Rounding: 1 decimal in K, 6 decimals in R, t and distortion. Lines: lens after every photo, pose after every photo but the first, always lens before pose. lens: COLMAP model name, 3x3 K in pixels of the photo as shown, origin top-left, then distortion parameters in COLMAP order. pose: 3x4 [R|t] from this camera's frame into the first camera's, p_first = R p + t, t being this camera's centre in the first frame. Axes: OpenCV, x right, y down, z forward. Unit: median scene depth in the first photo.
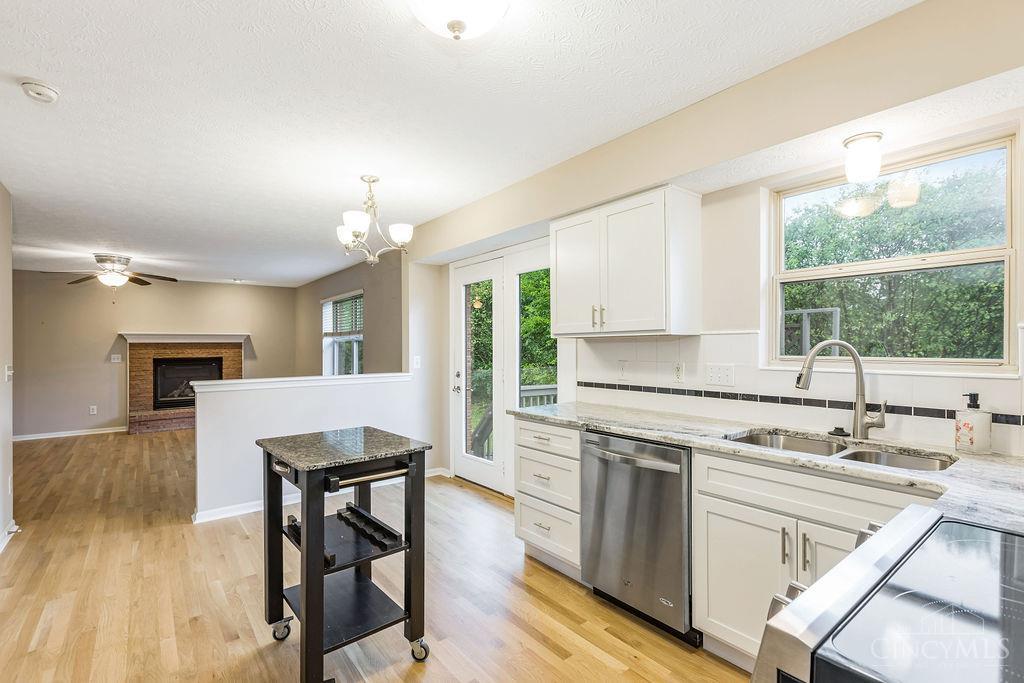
lens RADIAL K [[474.5, 0, 524.4], [0, 474.5, 341.0], [0, 0, 1]] dist [-0.003519, -0.001136]
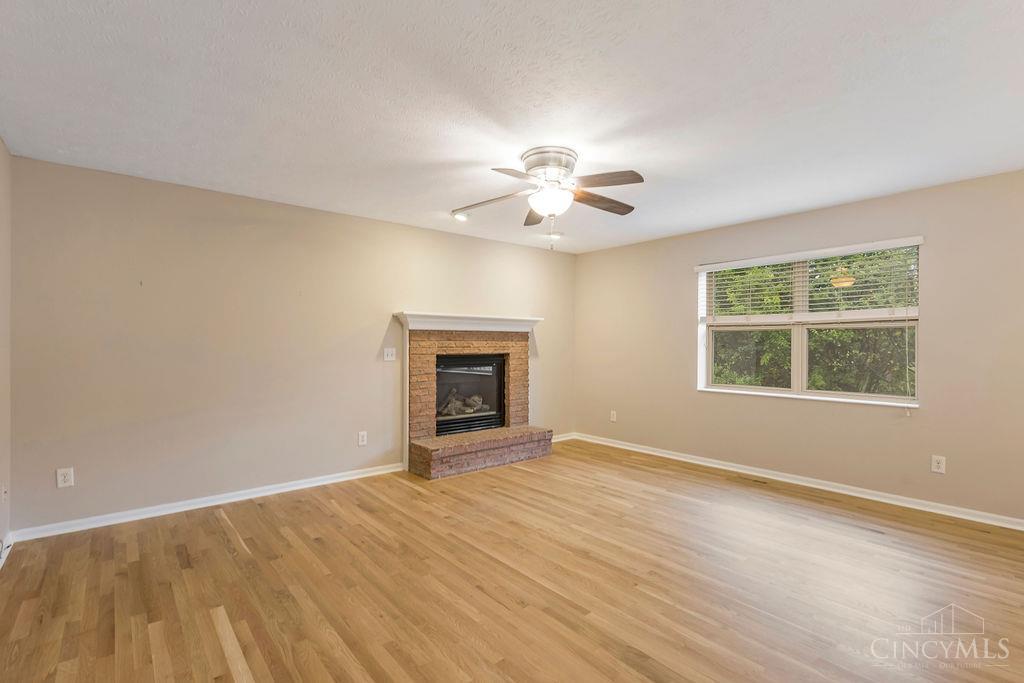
lens RADIAL K [[475.3, 0, 512.0], [0, 475.3, 341.5], [0, 0, 1]] dist [0.000409, -0.000228]
pose [[0.999829, 0.007957, 0.016683, -1.121028], [-0.007990, 0.999966, 0.001885, 0.027916], [-0.016667, -0.002018, 0.999859, 0.585820]]
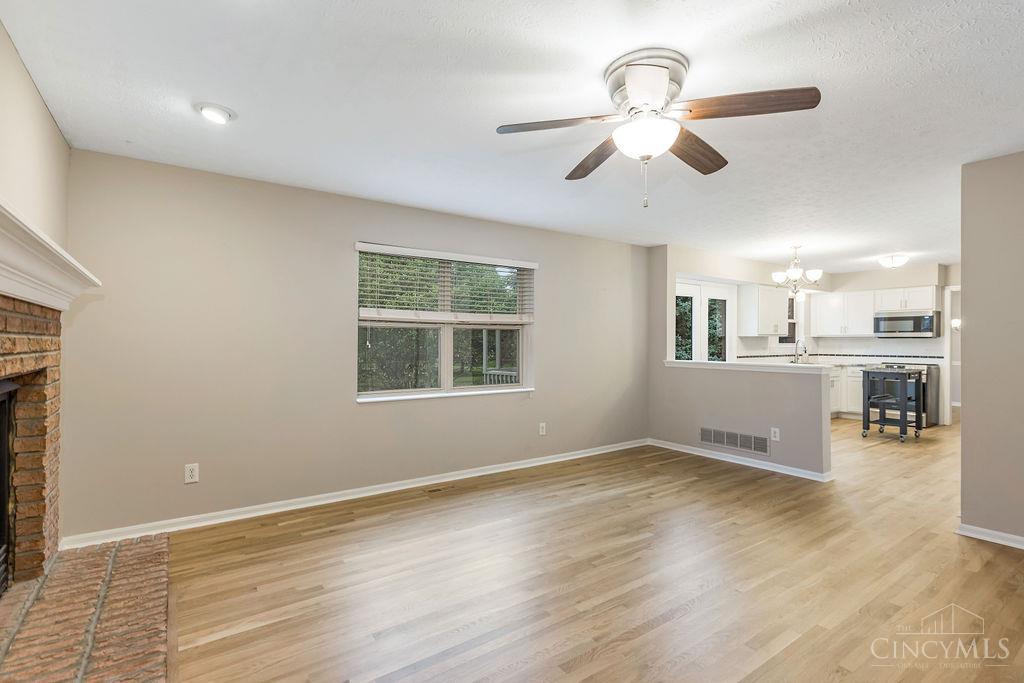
lens RADIAL K [[490.0, 0, 514.4], [0, 490.0, 345.7], [0, 0, 1]] dist [0.001929, 0.000130]
pose [[0.058624, 0.003546, 0.998274, -1.507261], [-0.008338, 0.999961, -0.003063, 0.037868], [-0.998245, -0.008144, 0.058652, 1.310092]]
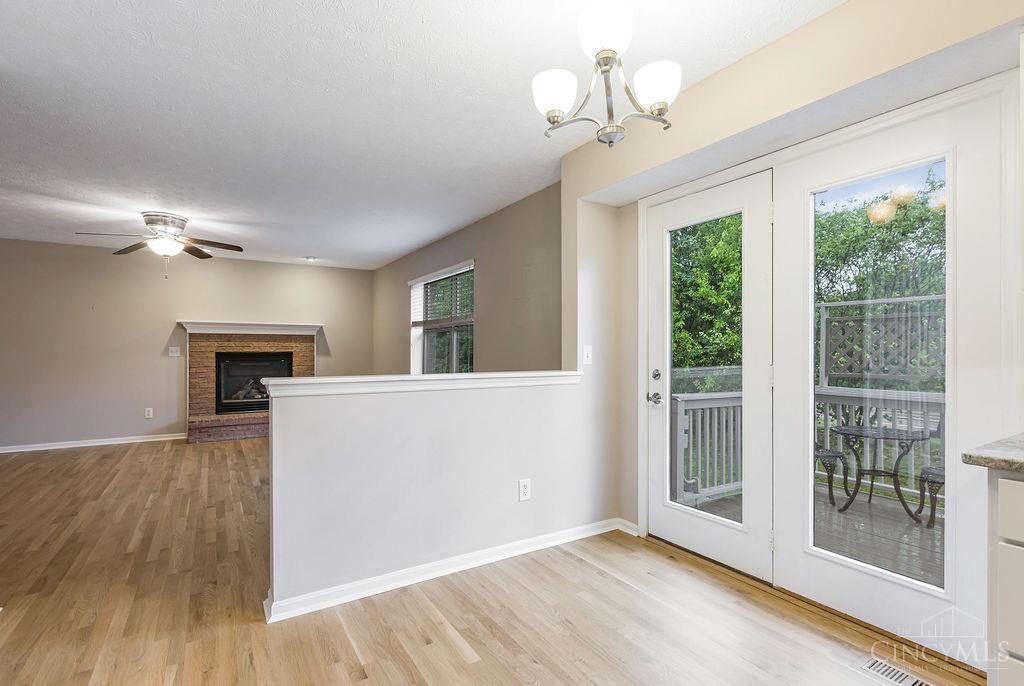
lens RADIAL K [[490.0, 0, 514.4], [0, 490.0, 347.2], [0, 0, 1]] dist [0.001929, 0.000130]
pose [[0.992054, 0.006767, -0.125627, -0.246189], [-0.006127, 0.999966, 0.005483, 0.032254], [0.125660, -0.004669, 0.992062, 0.335121]]
